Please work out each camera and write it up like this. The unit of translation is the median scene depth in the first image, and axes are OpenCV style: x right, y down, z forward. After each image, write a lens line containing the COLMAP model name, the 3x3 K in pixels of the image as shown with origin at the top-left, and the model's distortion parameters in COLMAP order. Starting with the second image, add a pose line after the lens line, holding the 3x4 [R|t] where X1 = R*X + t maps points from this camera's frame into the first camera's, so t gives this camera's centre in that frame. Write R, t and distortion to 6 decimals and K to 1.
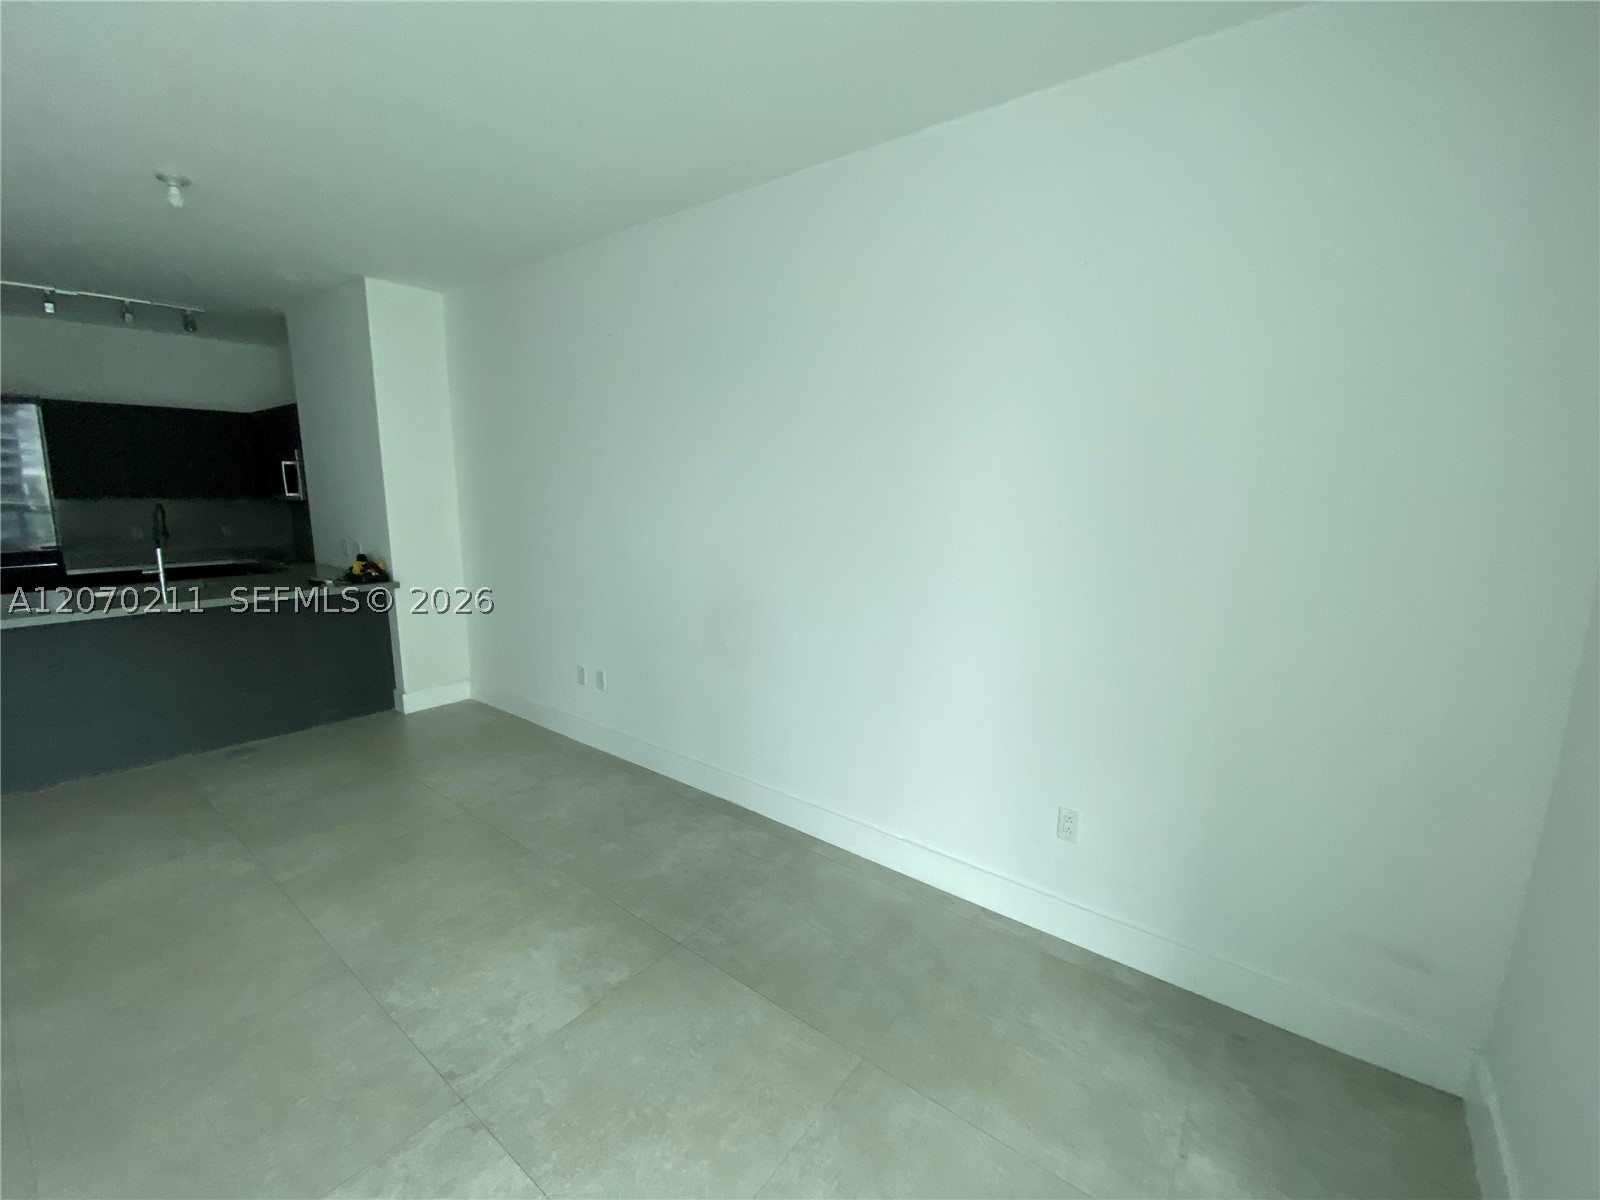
lens RADIAL K [[645.4, 0, 805.0], [0, 645.4, 604.8], [0, 0, 1]] dist [0.014341, -0.018206]
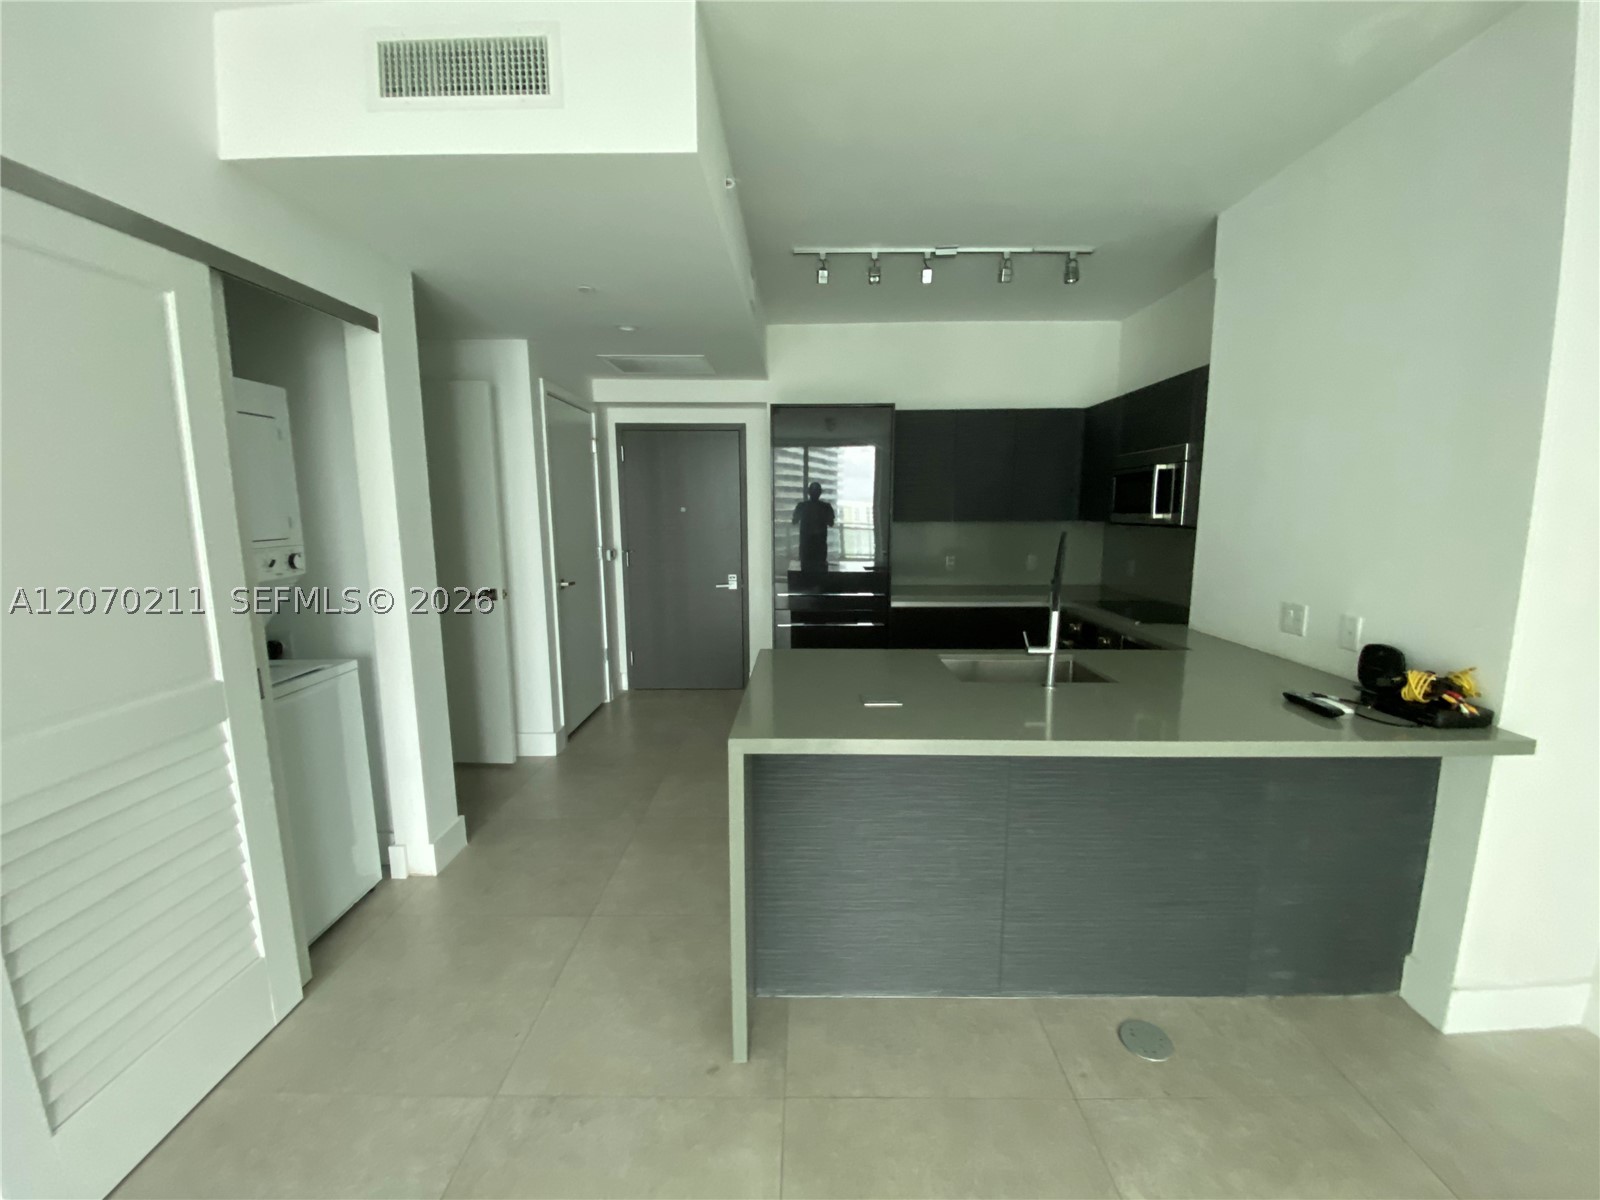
lens RADIAL K [[649.1, 0, 795.2], [0, 649.1, 603.2], [0, 0, 1]] dist [0.017333, -0.019014]
pose [[0.583572, 0.102498, -0.805567, -0.605924], [-0.132812, 0.990692, 0.029840, -0.071432], [0.801127, 0.089575, 0.591753, 0.426245]]
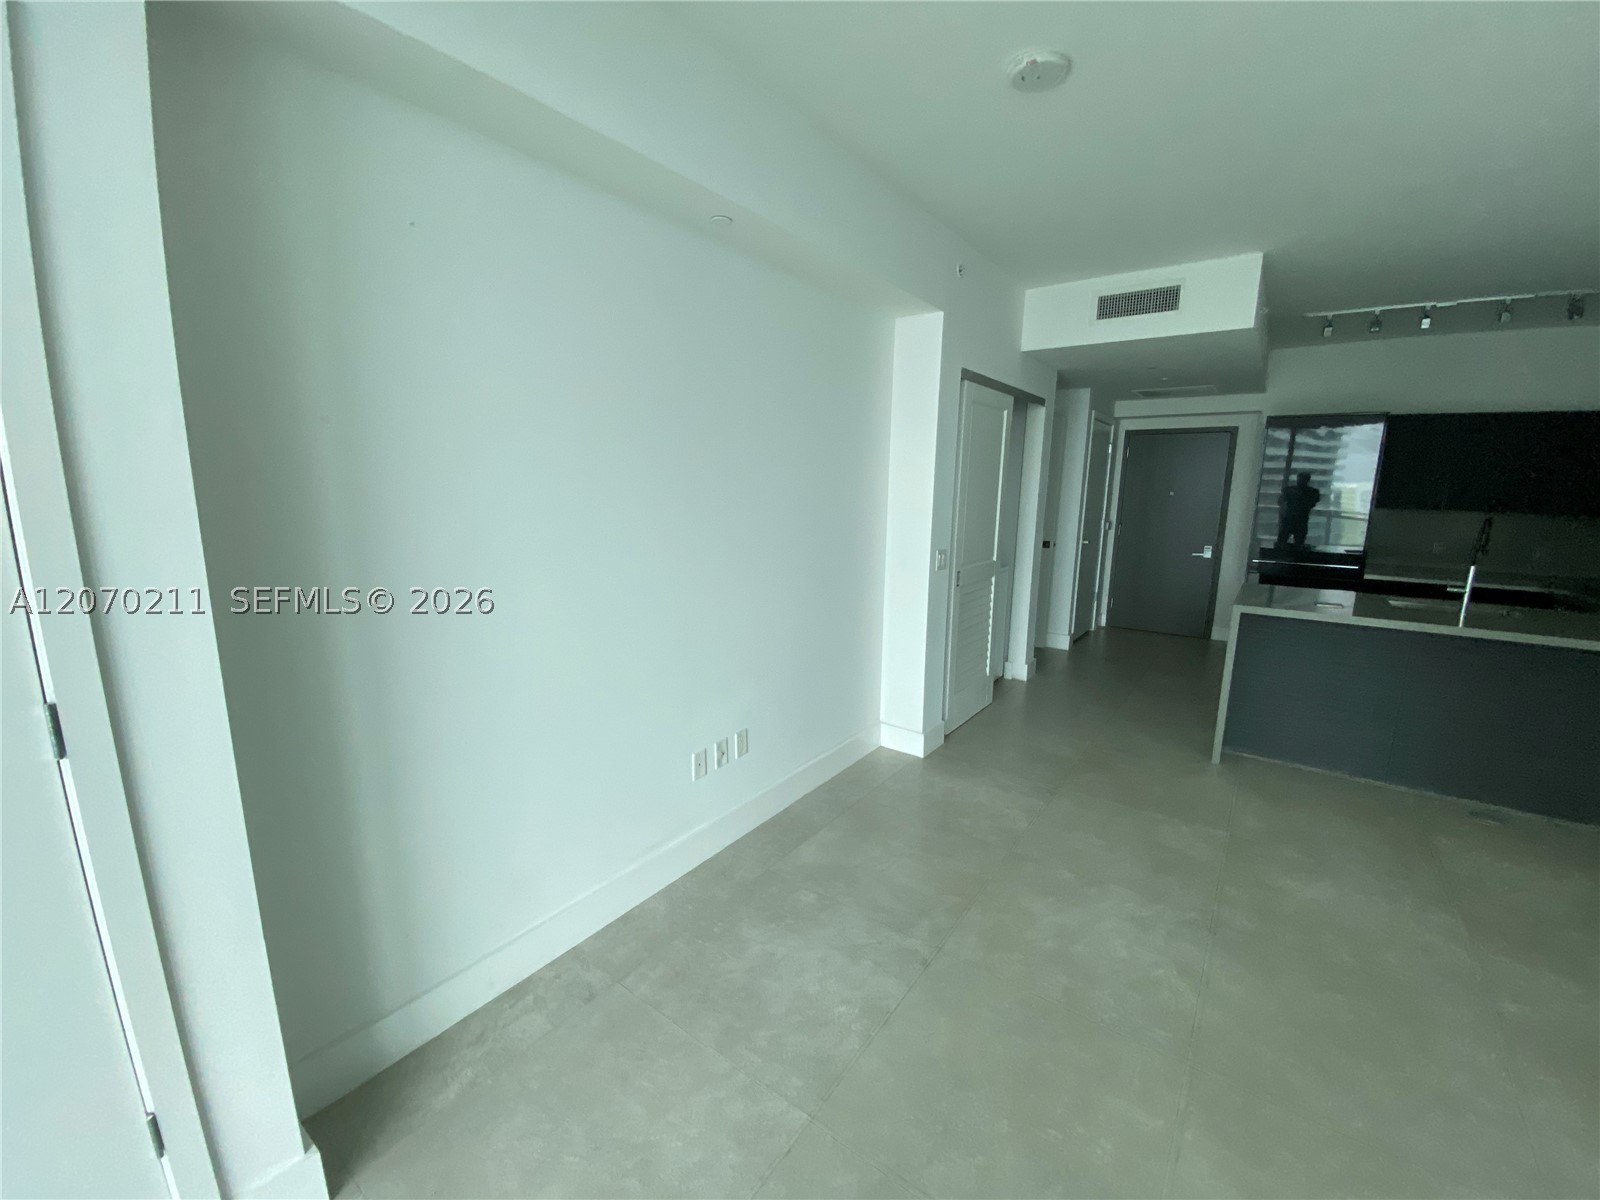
lens RADIAL K [[649.1, 0, 795.2], [0, 649.1, 603.2], [0, 0, 1]] dist [0.017333, -0.019014]
pose [[0.004627, 0.166218, -0.986078, -0.089276], [-0.189005, 0.968461, 0.162361, -0.003329], [0.981965, 0.185622, 0.035897, 0.031626]]
